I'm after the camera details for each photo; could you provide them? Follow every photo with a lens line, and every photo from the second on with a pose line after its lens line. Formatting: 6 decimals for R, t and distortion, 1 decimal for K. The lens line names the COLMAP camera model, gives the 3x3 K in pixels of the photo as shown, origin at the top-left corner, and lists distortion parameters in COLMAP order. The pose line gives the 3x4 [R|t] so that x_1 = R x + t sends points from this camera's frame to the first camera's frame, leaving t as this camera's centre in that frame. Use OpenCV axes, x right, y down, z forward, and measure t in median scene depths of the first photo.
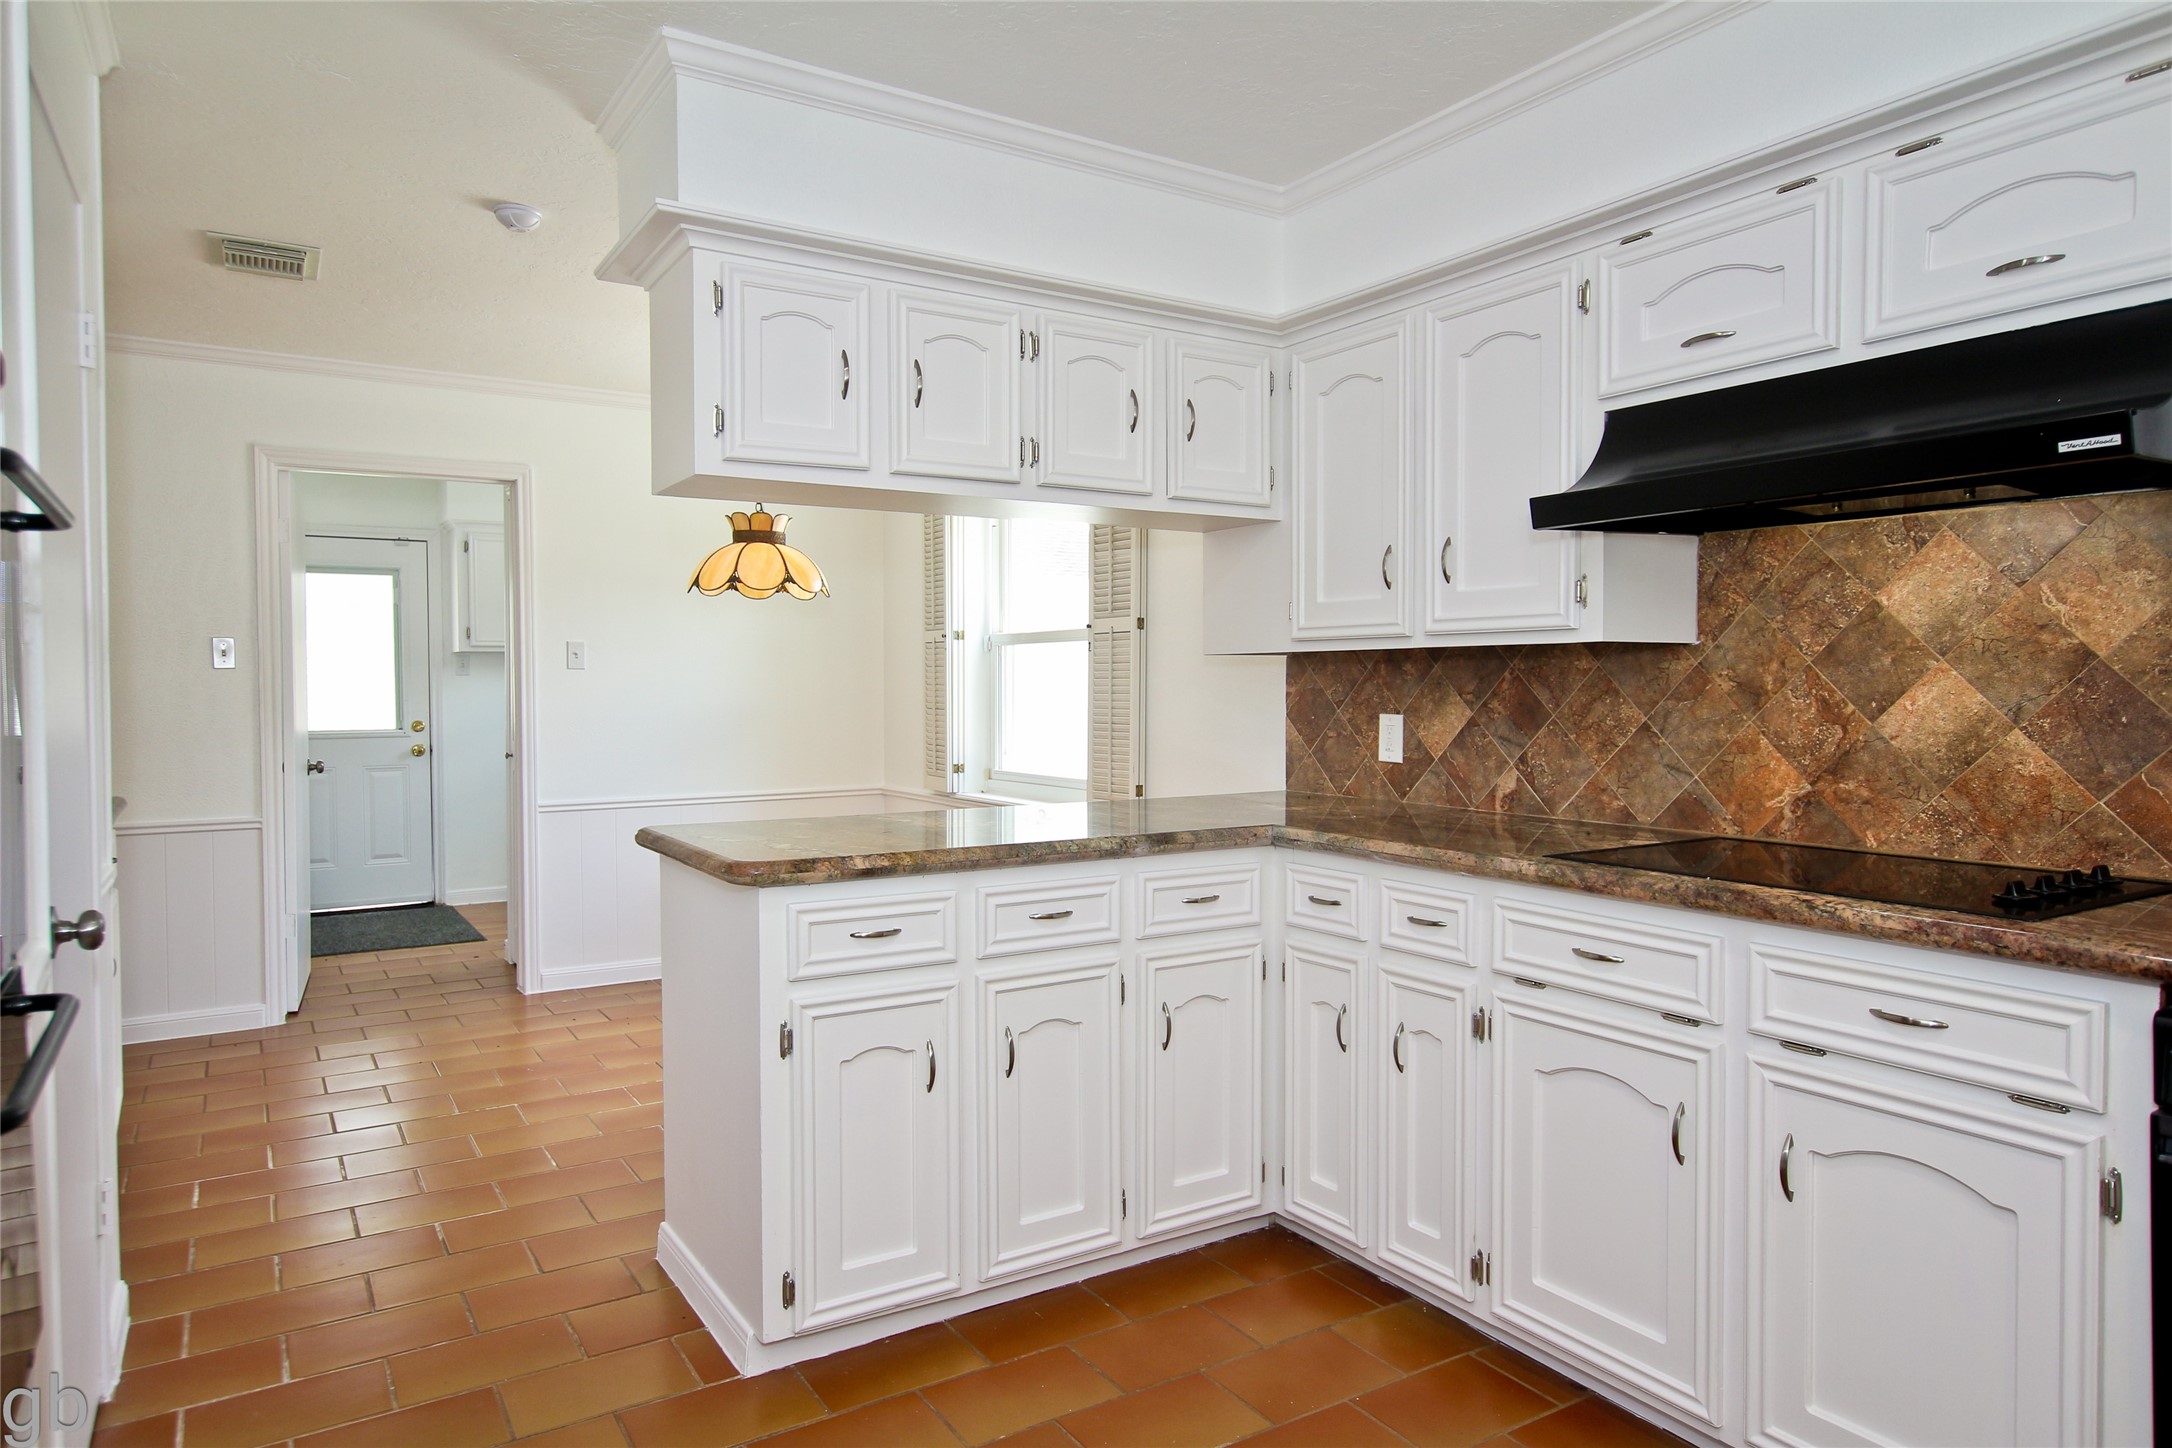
lens RADIAL K [[1347.7, 0, 1086.0], [0, 1347.7, 724.0], [0, 0, 1]] dist [0.011580, -0.000287]
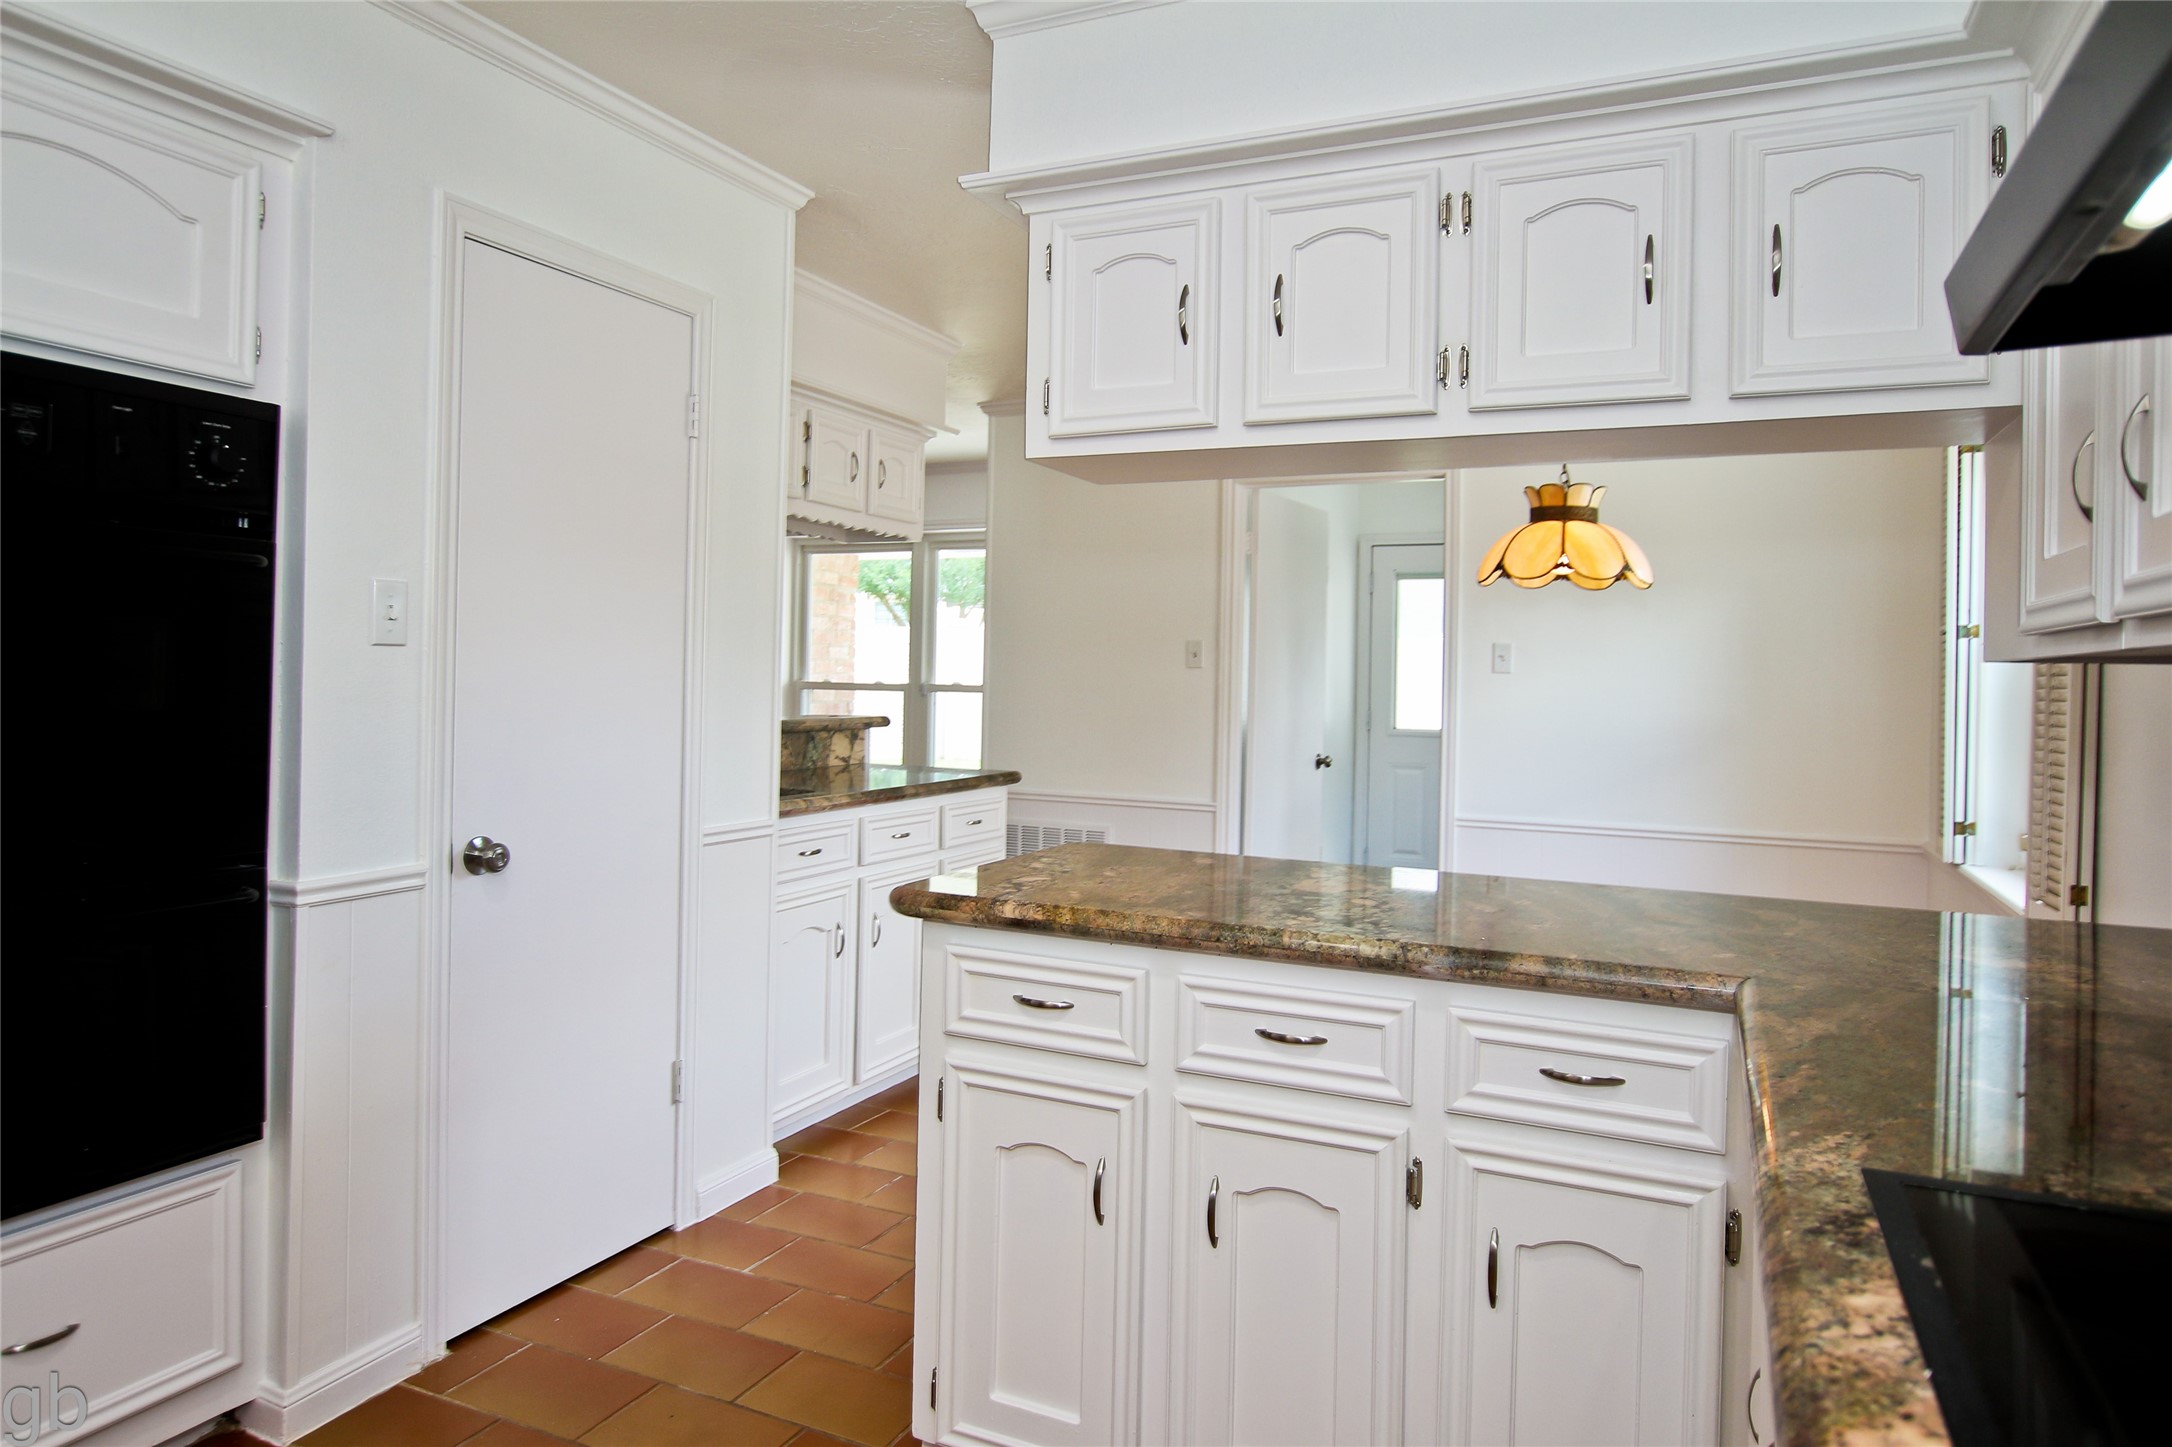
lens RADIAL K [[1378.5, 0, 1088.3], [0, 1378.5, 665.7], [0, 0, 1]] dist [-0.001359, -0.000990]
pose [[0.534455, 0.009330, -0.845145, 0.412835], [-0.047760, 0.998675, -0.019177, -0.023126], [0.843846, 0.050613, 0.534193, 0.427565]]
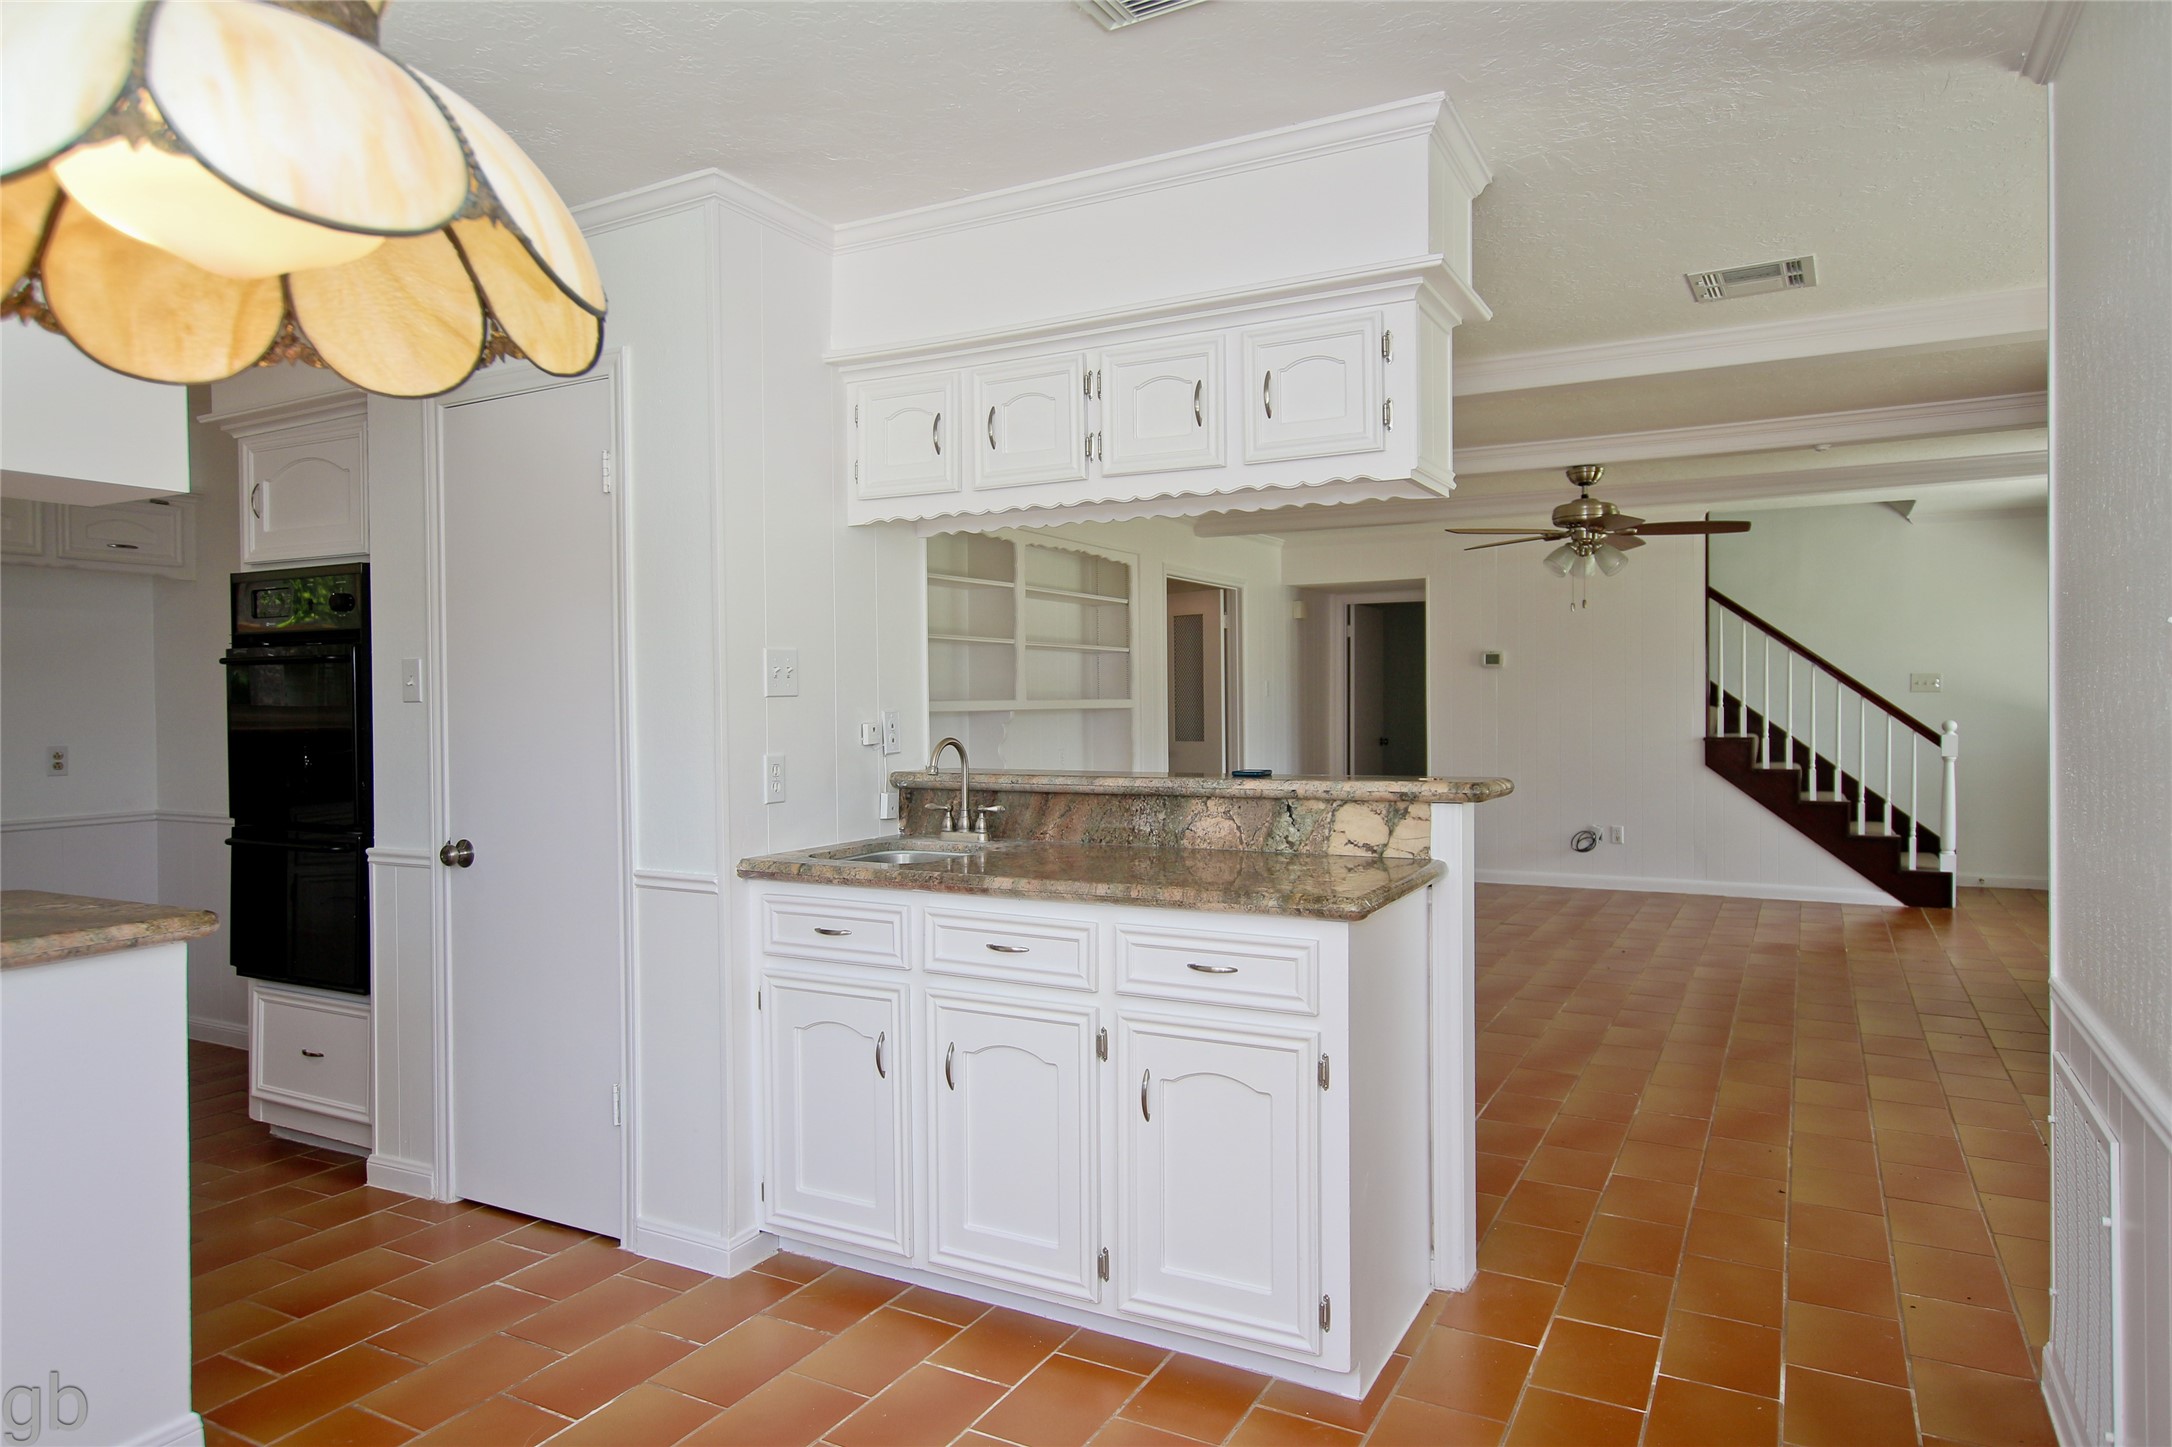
lens RADIAL K [[1347.7, 0, 1086.0], [0, 1347.7, 723.5], [0, 0, 1]] dist [0.011580, -0.000287]
pose [[-0.890311, 0.021299, -0.454855, -0.377629], [-0.000581, 0.998852, 0.047910, -0.064702], [0.455353, 0.042919, -0.889276, 1.691165]]
